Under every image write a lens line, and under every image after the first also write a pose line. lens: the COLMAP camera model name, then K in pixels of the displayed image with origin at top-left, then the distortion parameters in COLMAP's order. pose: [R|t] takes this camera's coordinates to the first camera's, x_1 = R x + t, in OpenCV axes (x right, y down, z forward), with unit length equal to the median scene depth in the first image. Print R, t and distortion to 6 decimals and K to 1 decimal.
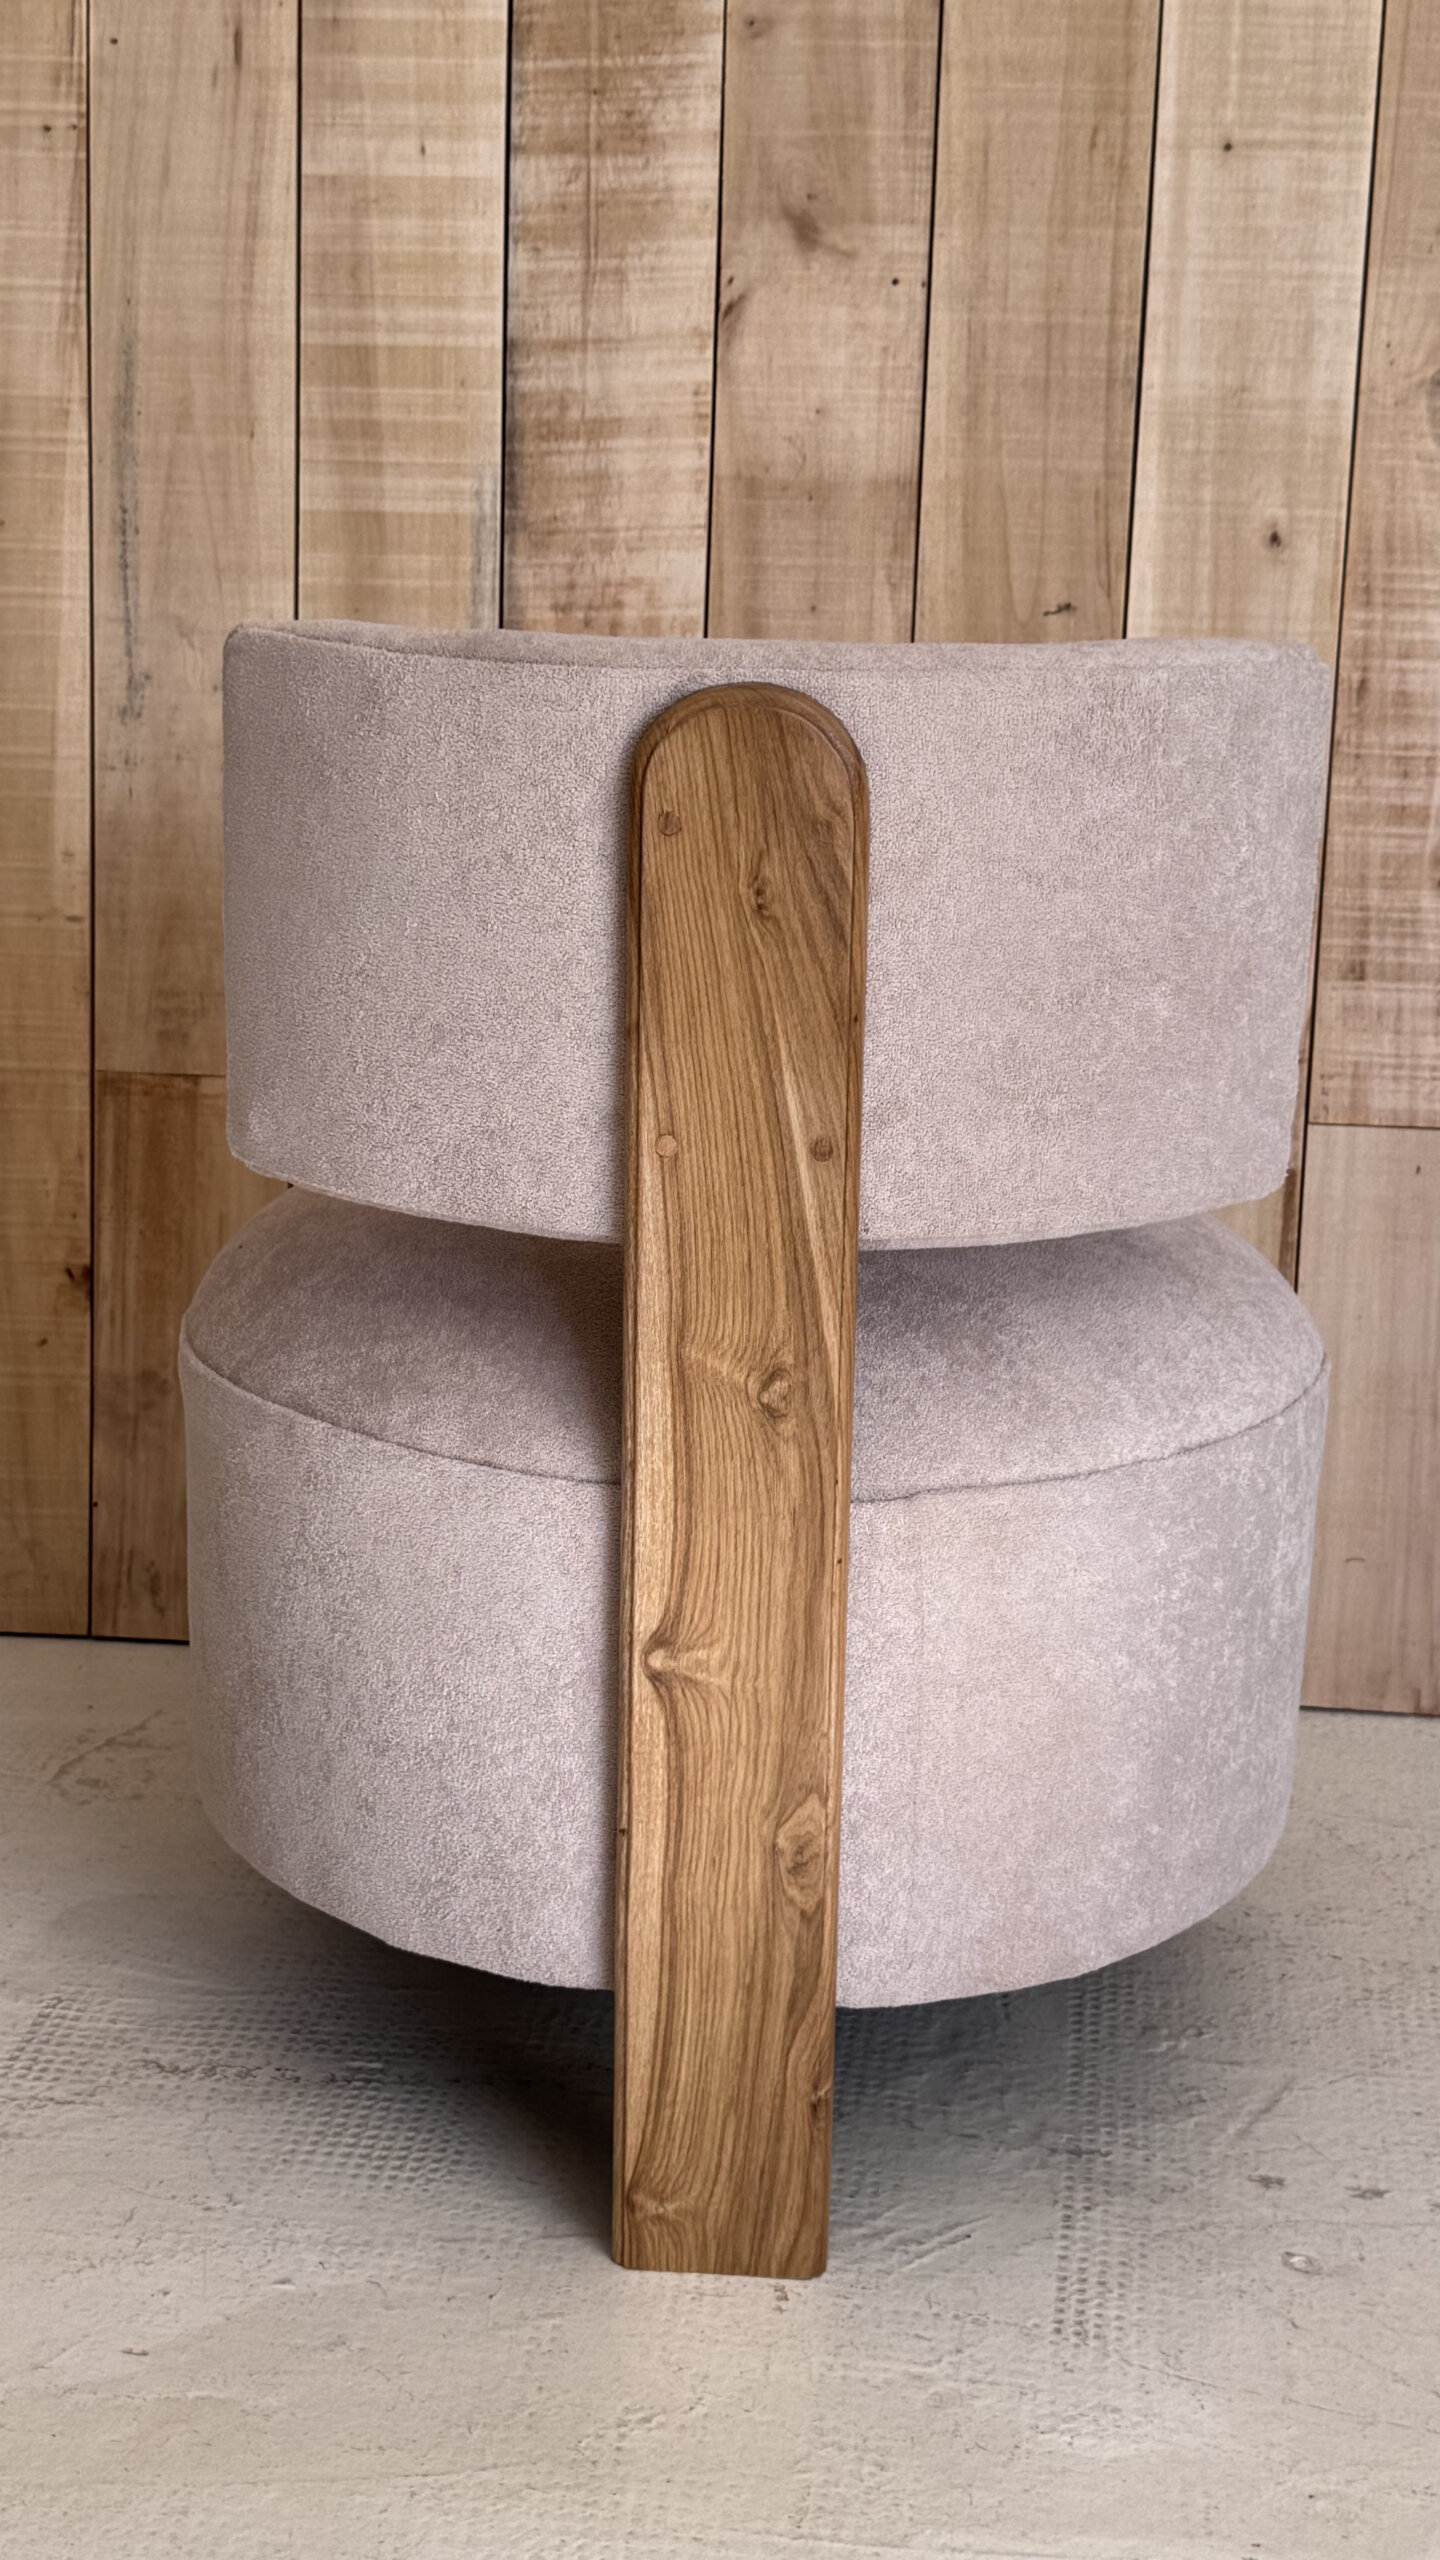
lens RADIAL K [[3434.7, 0, 731.4], [0, 3434.7, 1312.1], [0, 0, 1]] dist [0.069223, 0.000000]
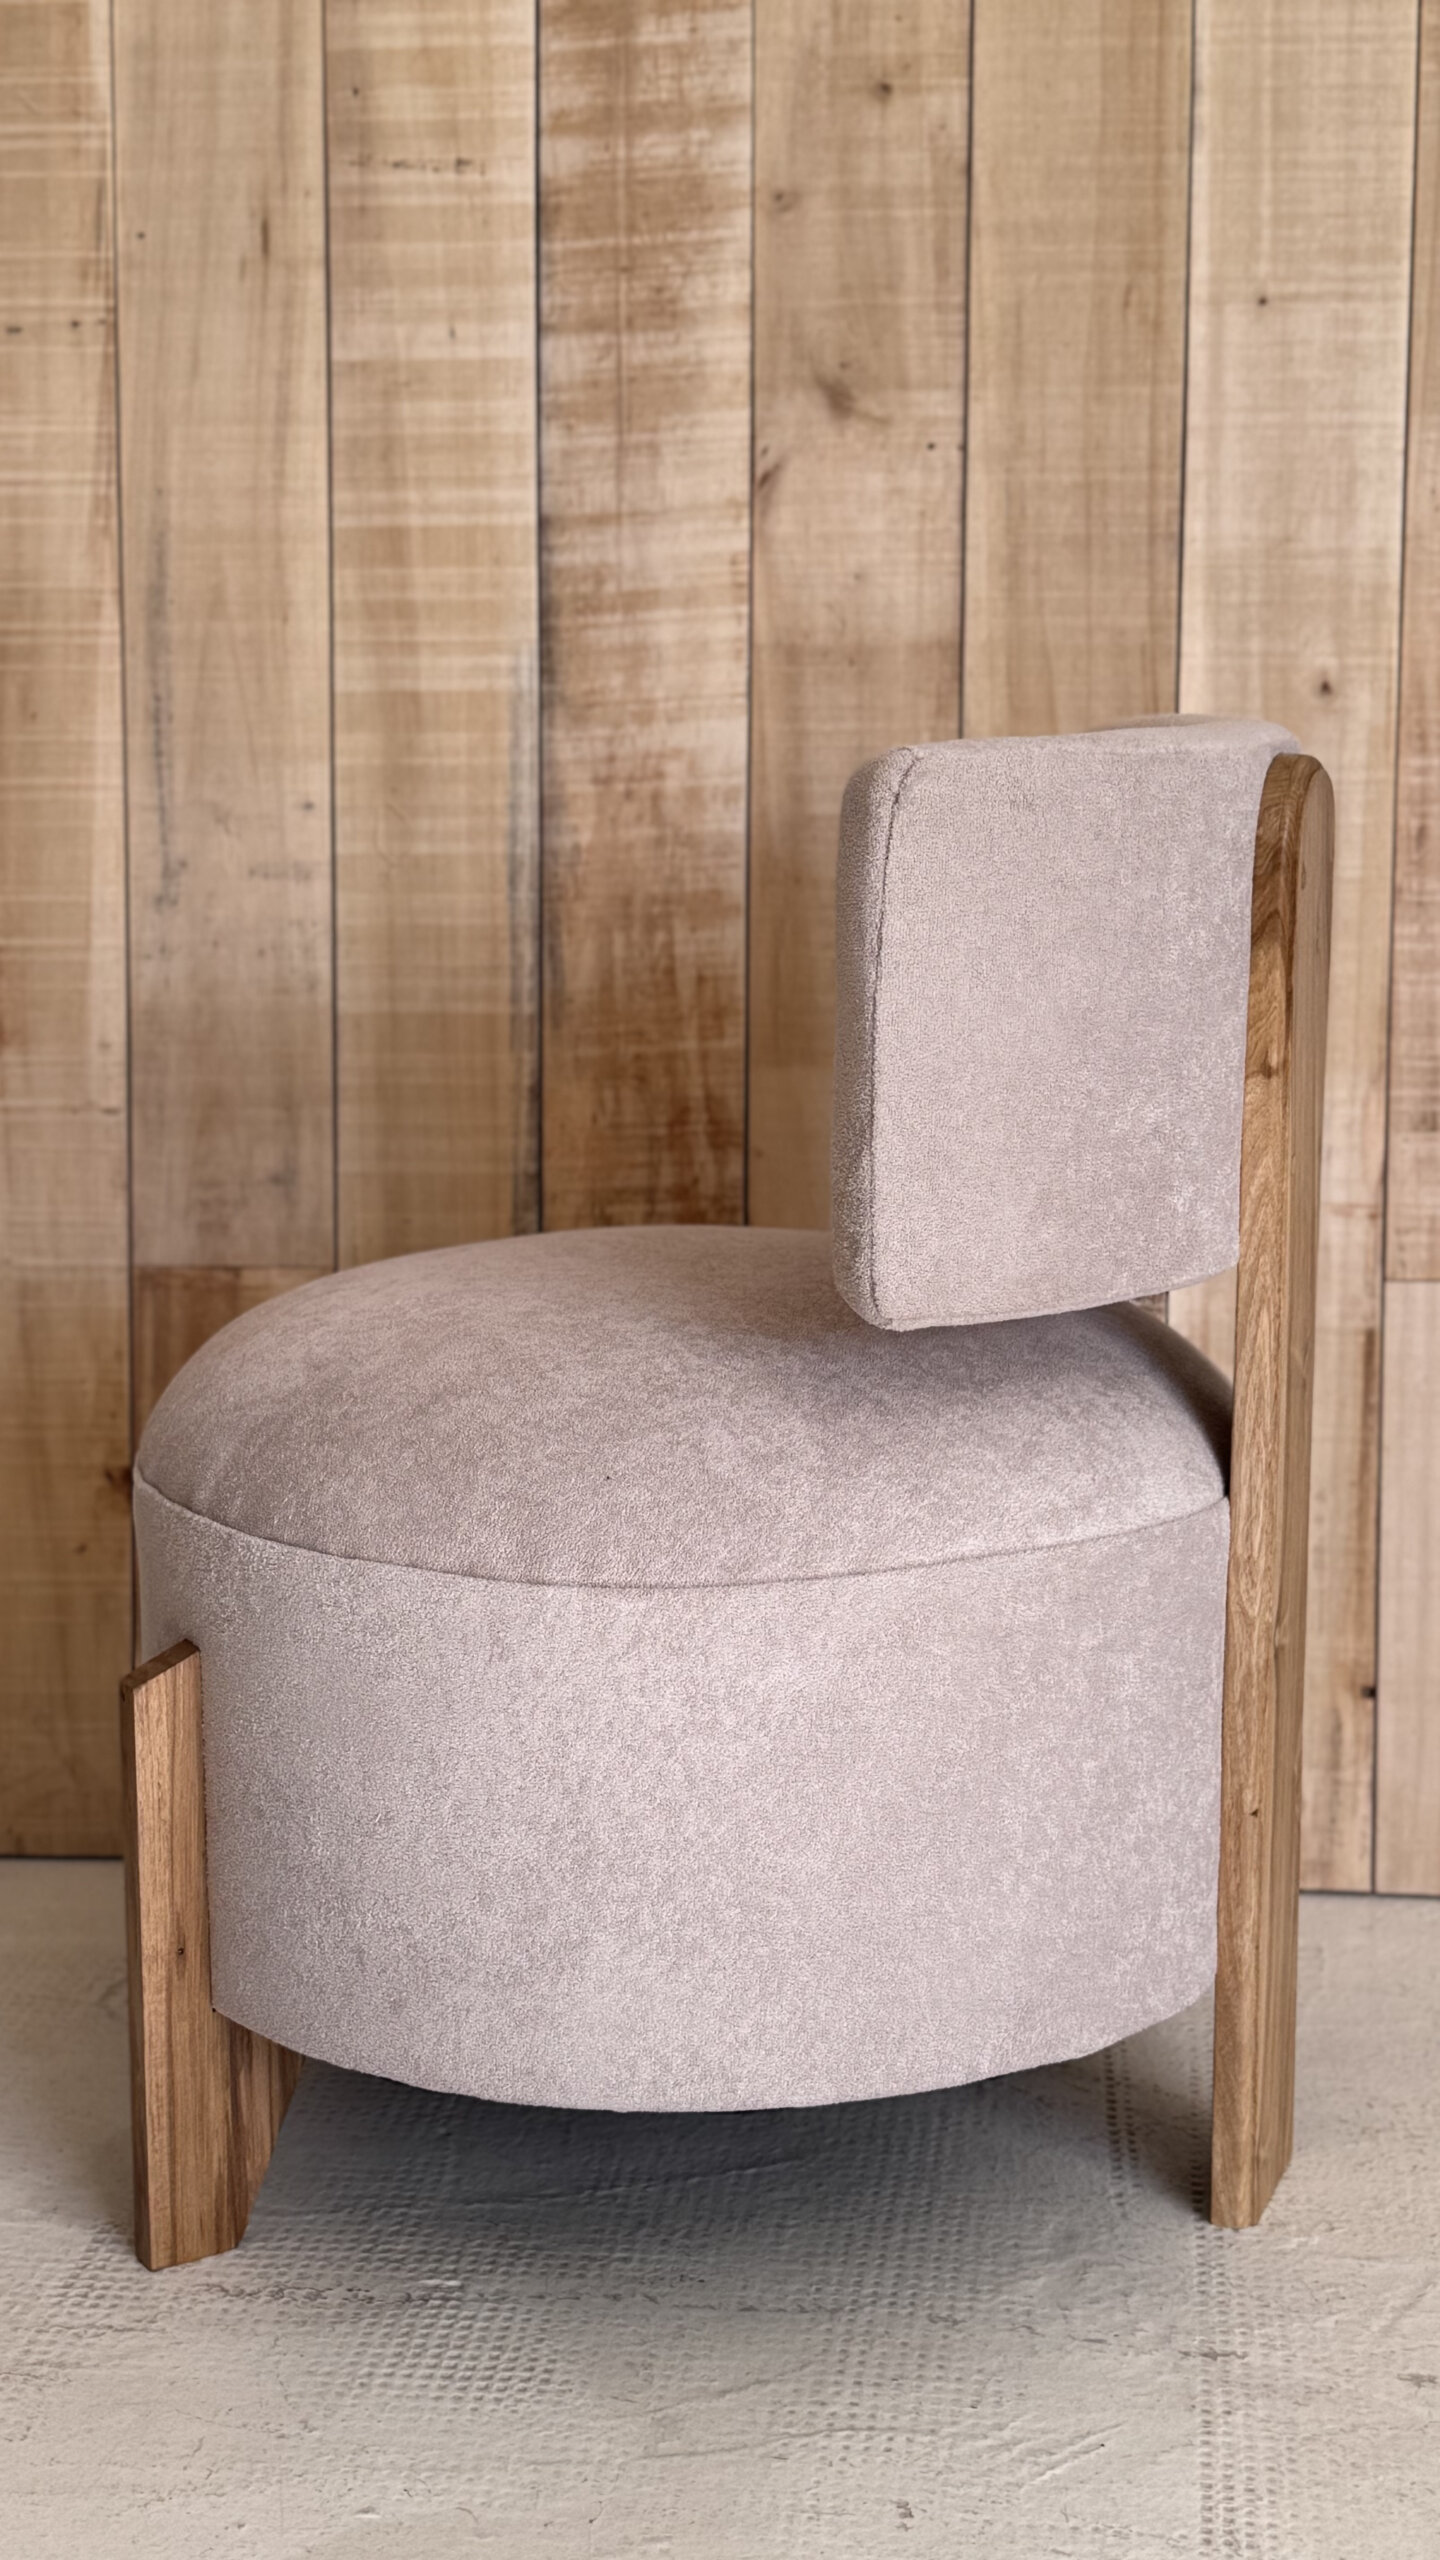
lens RADIAL K [[3434.7, 0, 718.2], [0, 3434.7, 1290.1], [0, 0, 1]] dist [0.069223, 0.000000]
pose [[0.999575, -0.028777, -0.004744, -0.015900], [0.028238, 0.995594, -0.089411, 0.029765], [0.007296, 0.089239, 0.995983, 0.034662]]
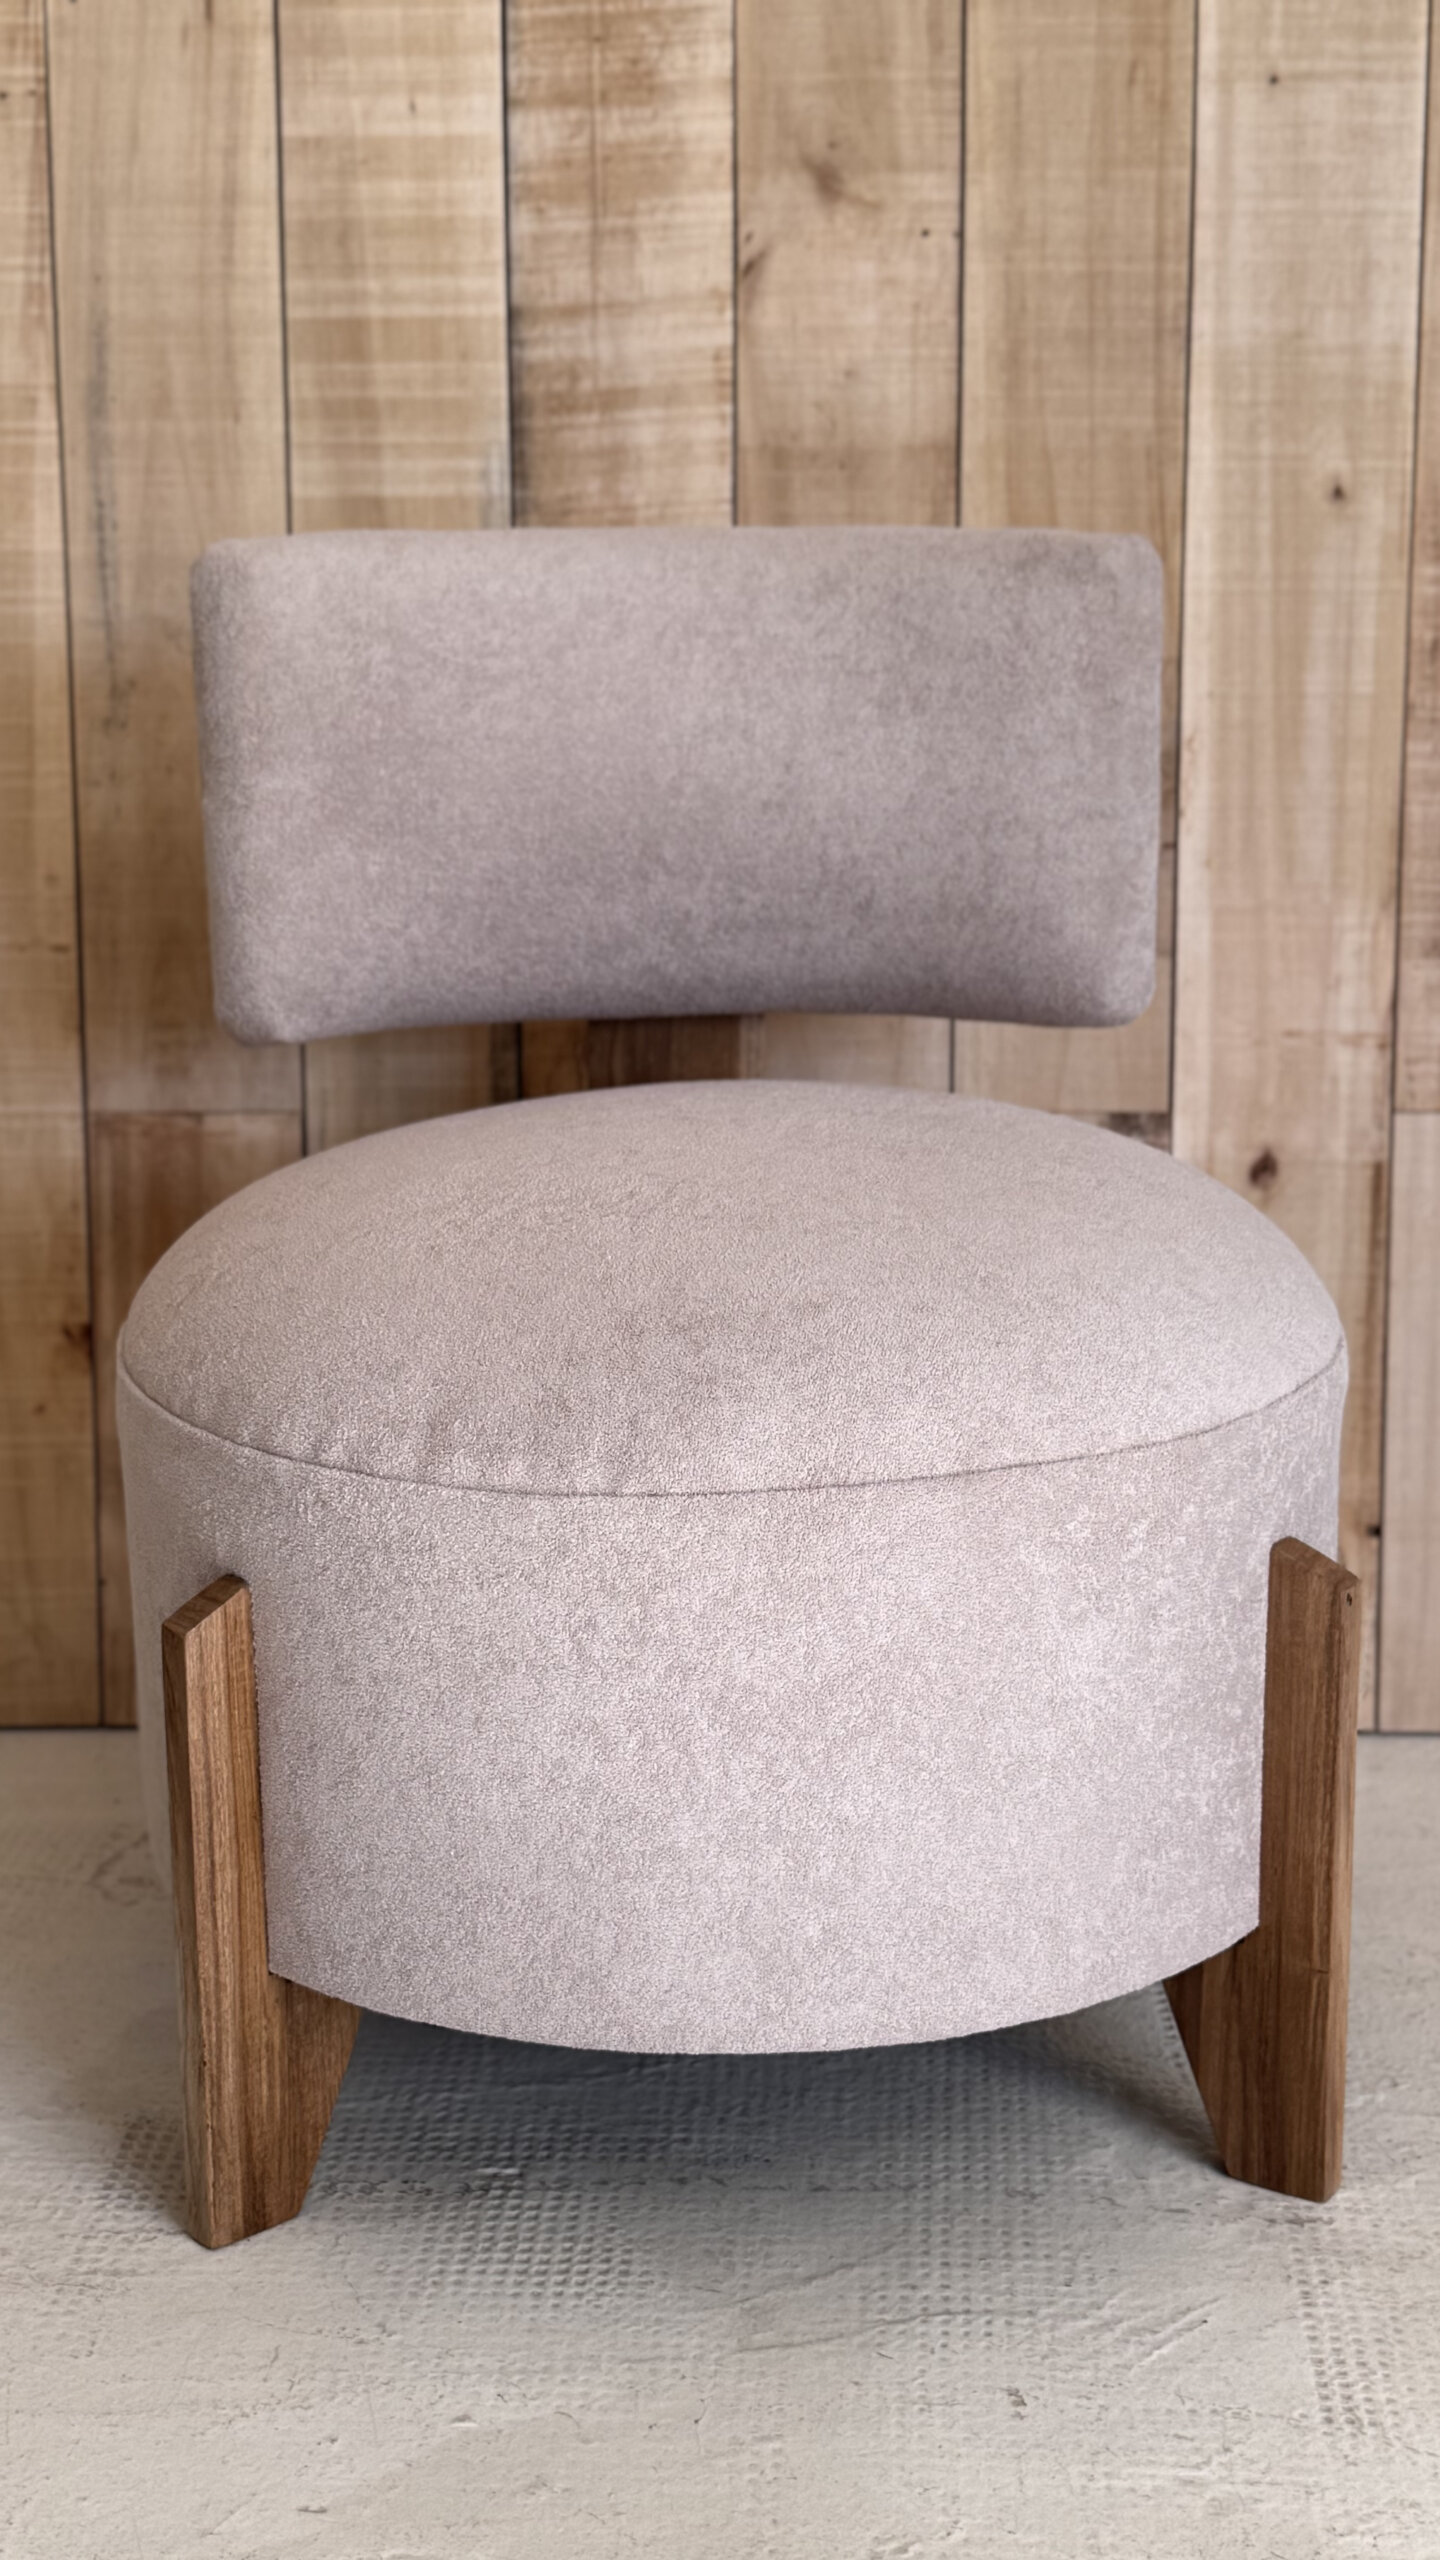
lens RADIAL K [[3434.7, 0, 736.7], [0, 3434.7, 1327.4], [0, 0, 1]] dist [0.069223, 0.000000]
pose [[0.997135, -0.045168, 0.060675, -0.073576], [0.046416, 0.998735, -0.019314, 0.014295], [-0.059726, 0.022075, 0.997971, 0.071867]]
